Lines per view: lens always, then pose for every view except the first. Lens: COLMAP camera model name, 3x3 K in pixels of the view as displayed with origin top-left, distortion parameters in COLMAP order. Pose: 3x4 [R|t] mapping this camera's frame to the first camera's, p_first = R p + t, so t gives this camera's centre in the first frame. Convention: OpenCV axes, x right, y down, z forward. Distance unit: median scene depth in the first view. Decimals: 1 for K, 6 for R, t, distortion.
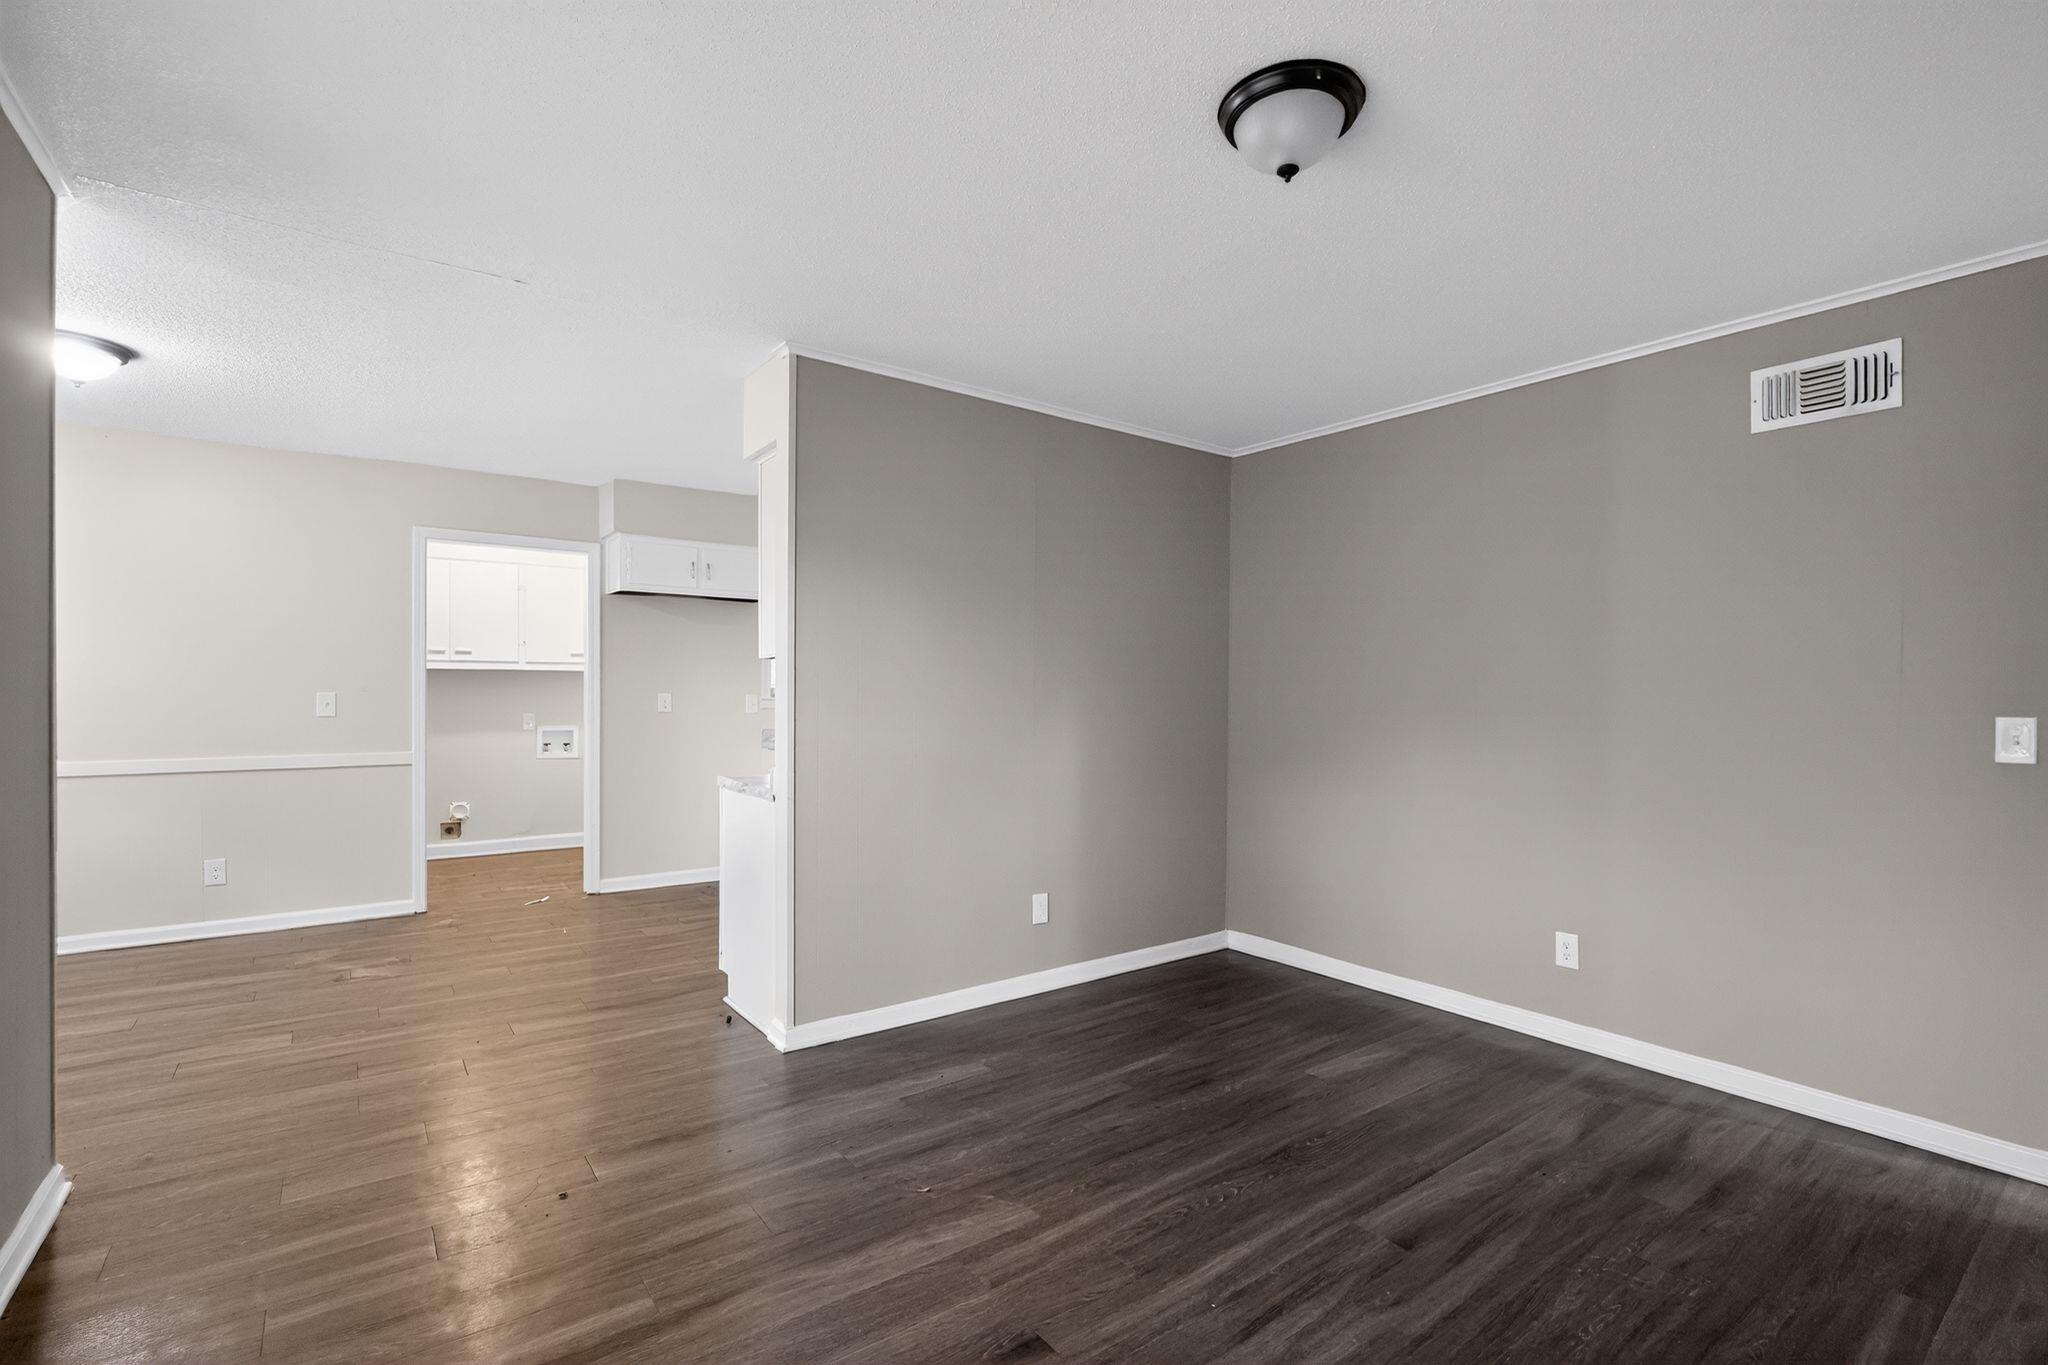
lens RADIAL K [[916.1, 0, 1022.3], [0, 916.1, 695.9], [0, 0, 1]] dist [-0.014839, 0.000518]
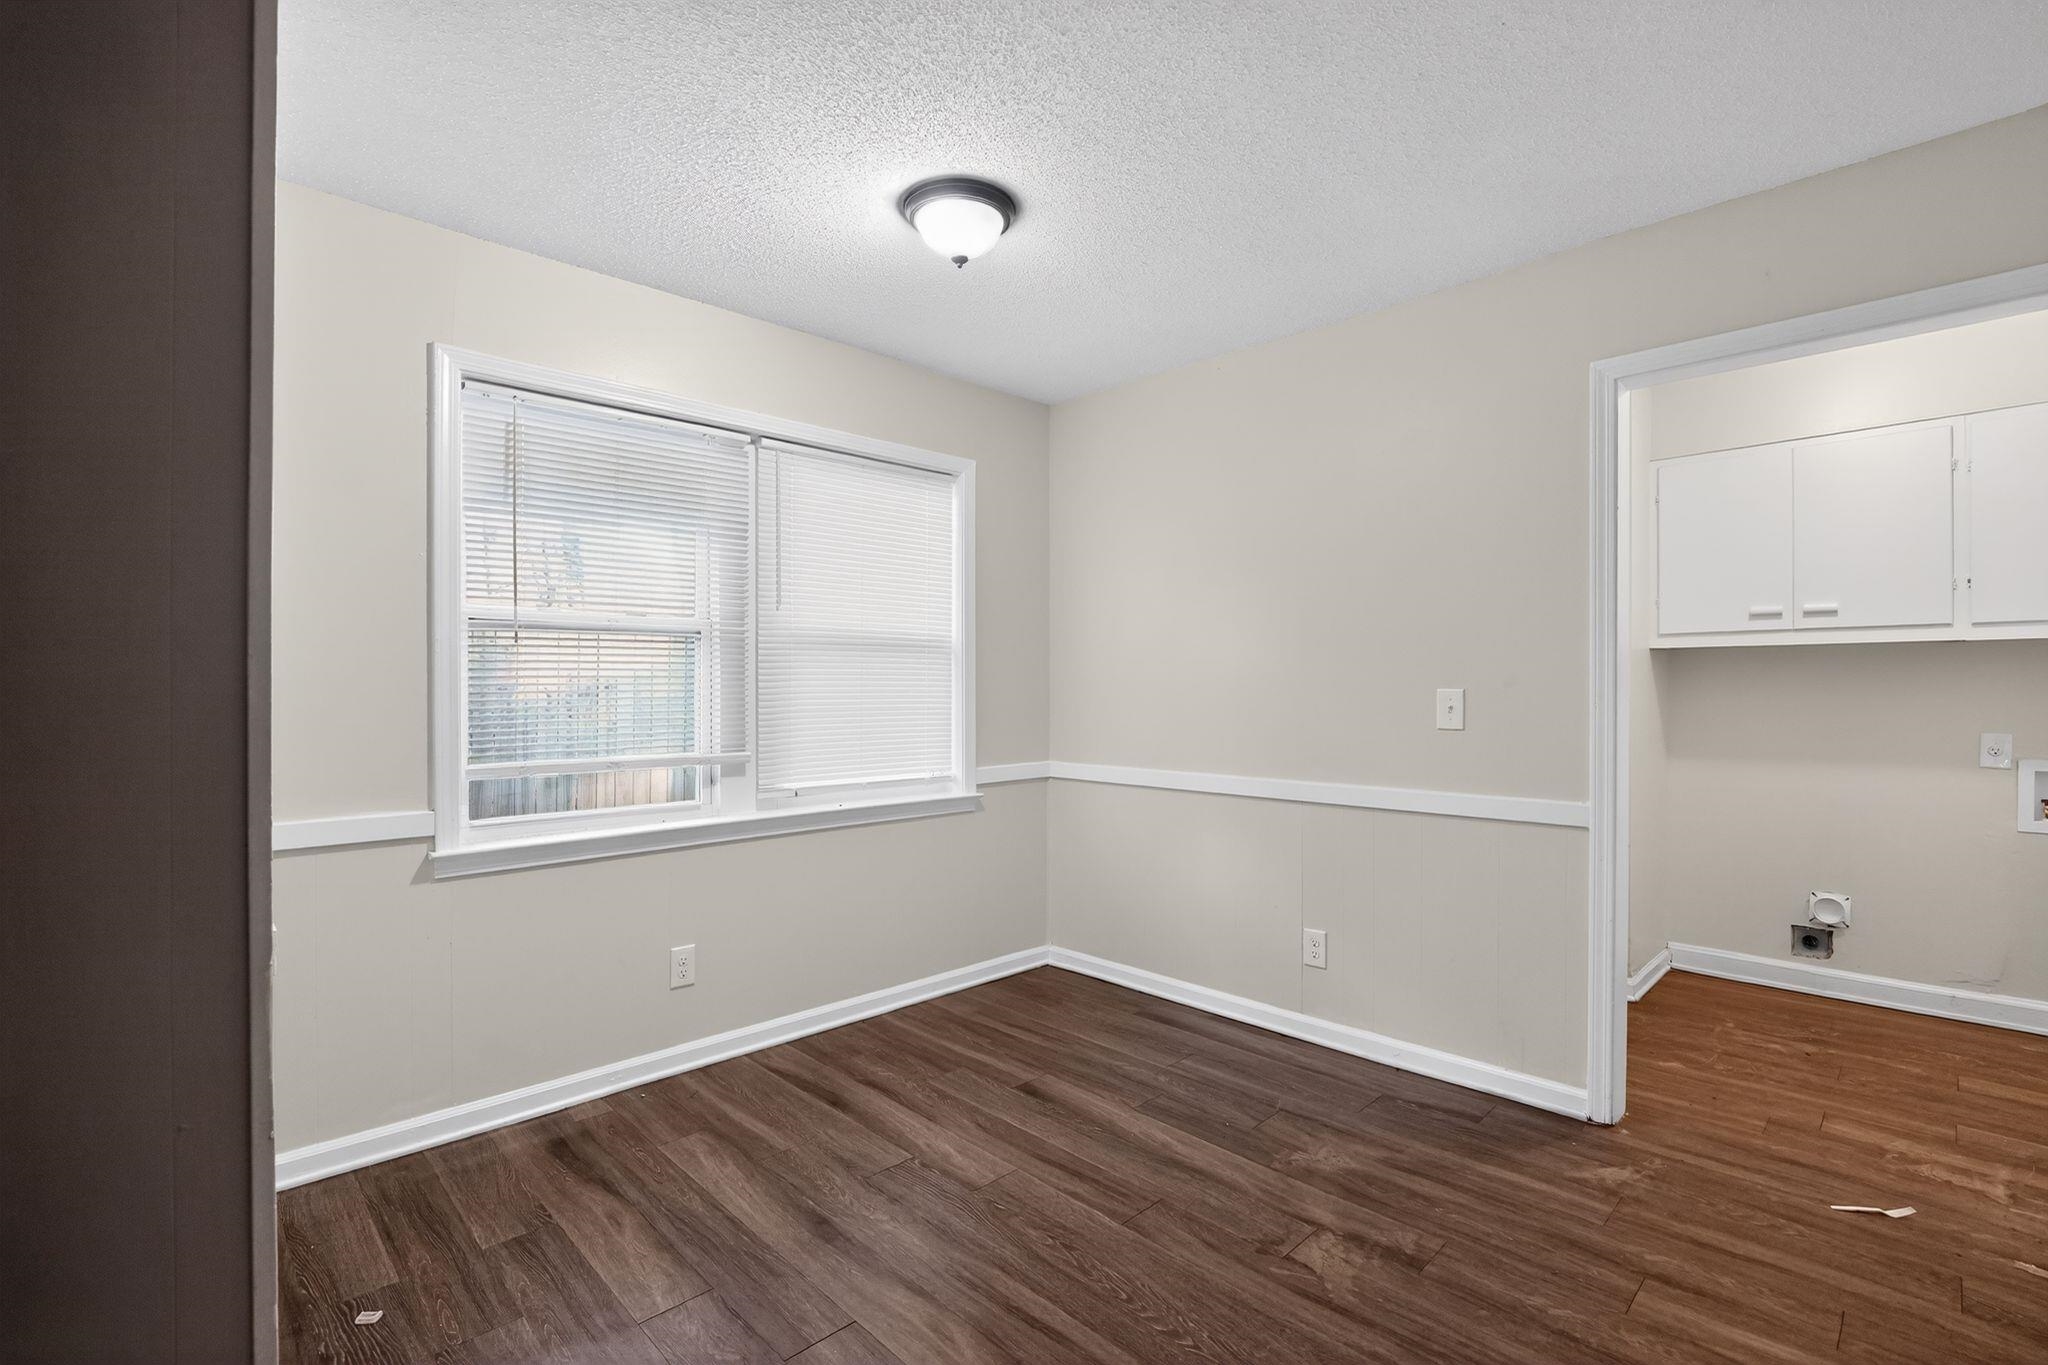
lens RADIAL K [[916.1, 0, 1017.7], [0, 916.1, 695.3], [0, 0, 1]] dist [-0.014839, 0.000518]
pose [[0.123951, 0.006555, -0.992267, -0.208349], [-0.000647, 0.999979, 0.006525, -0.004241], [0.992288, -0.000167, 0.123953, 0.643606]]
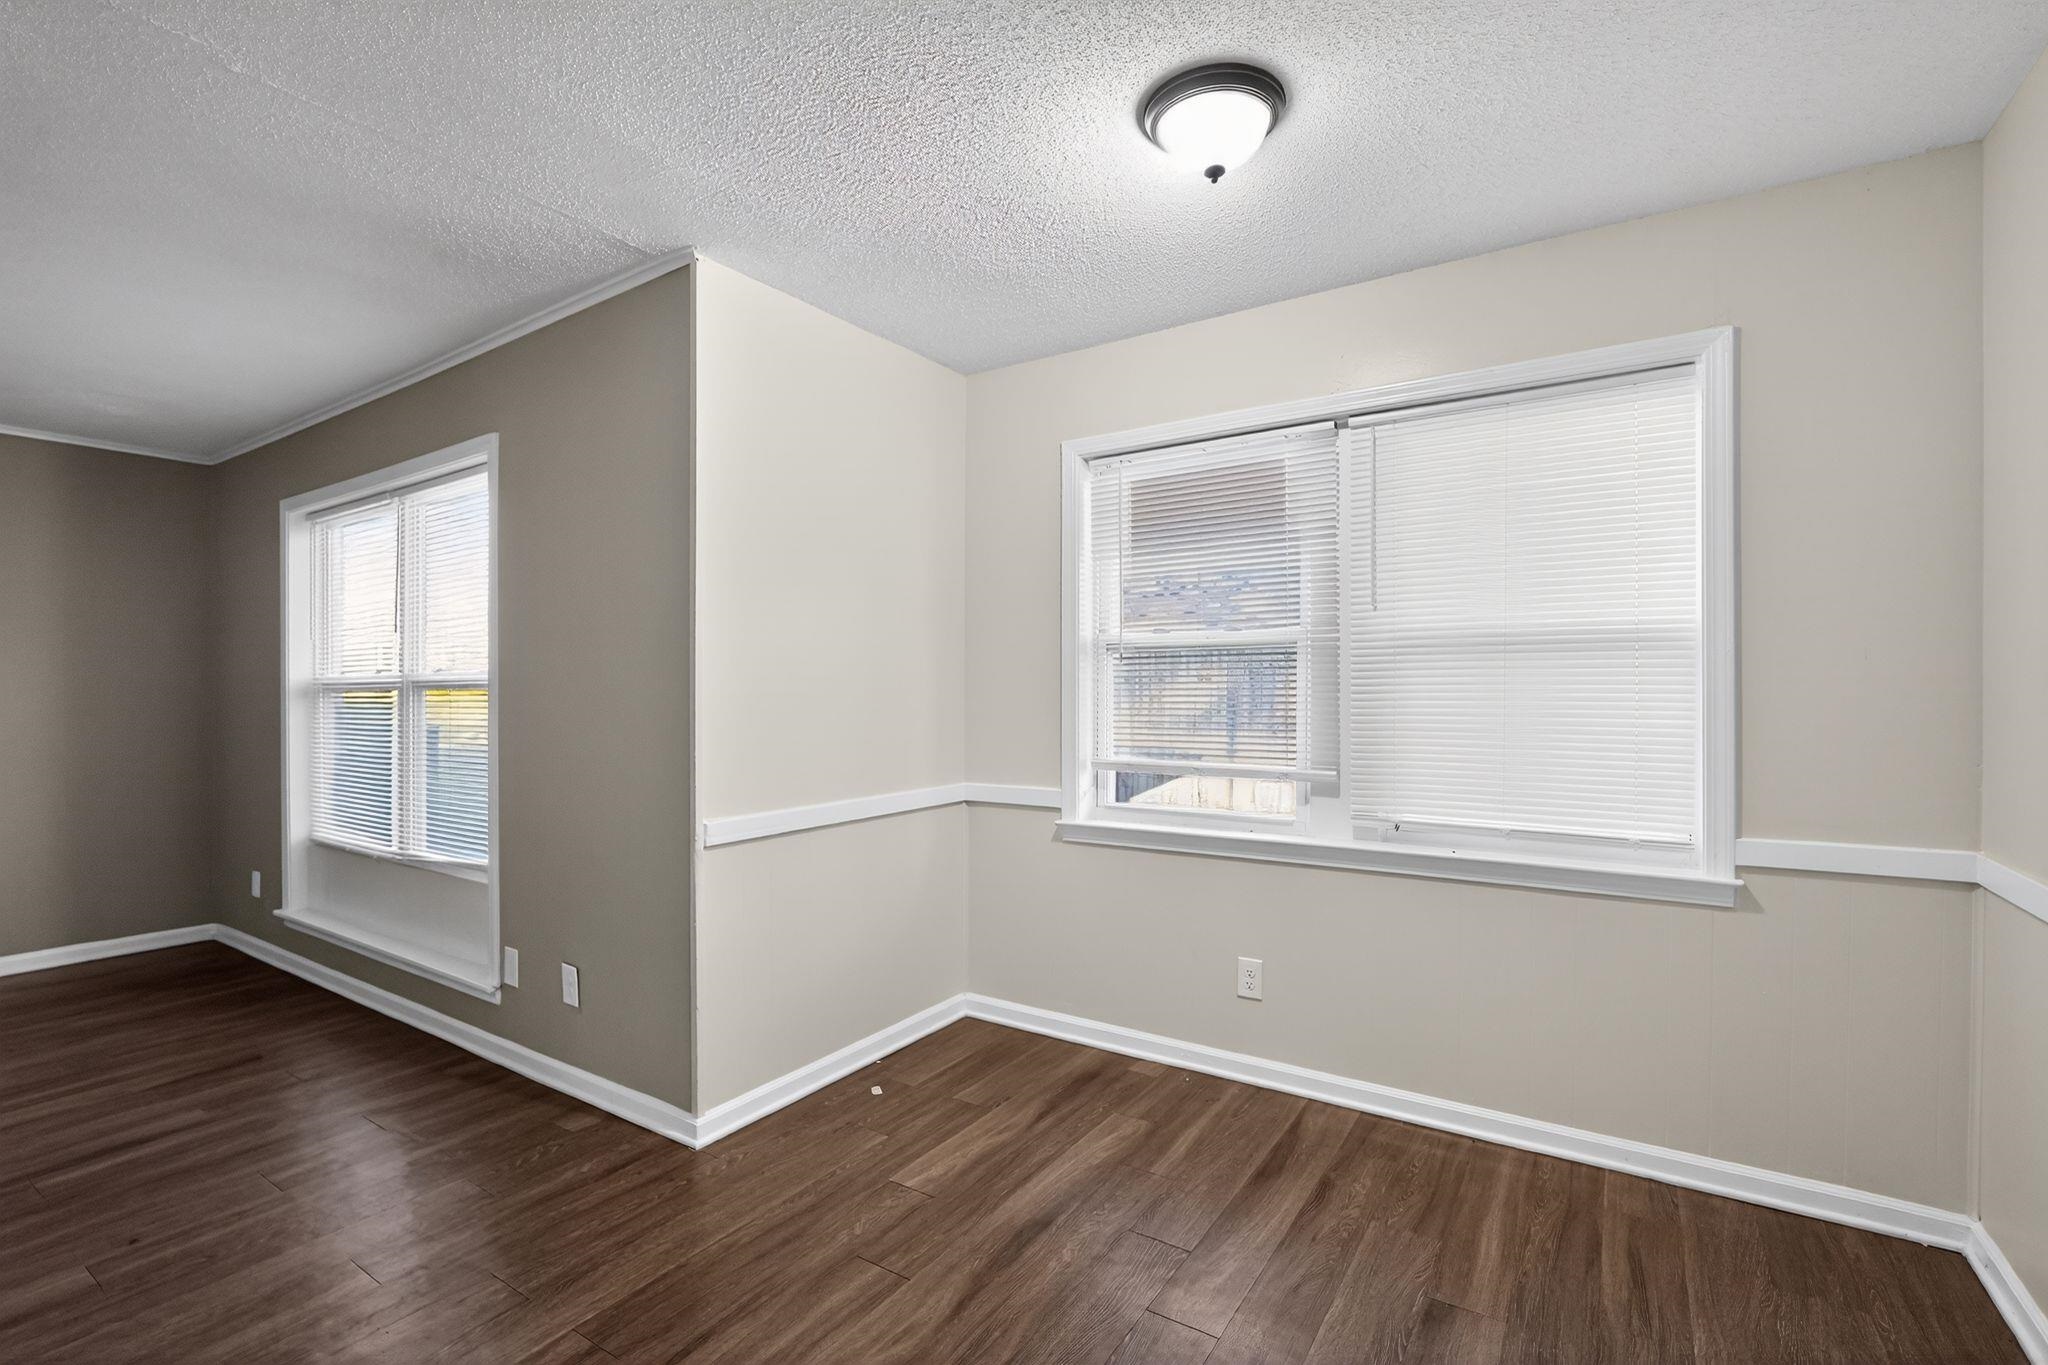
lens RADIAL K [[916.1, 0, 1019.1], [0, 916.1, 697.1], [0, 0, 1]] dist [-0.014839, 0.000518]
pose [[-0.938542, -0.002401, -0.345157, -0.484165], [-0.005532, 0.999952, 0.008087, -0.010808], [0.345121, 0.009499, -0.938510, 1.015300]]
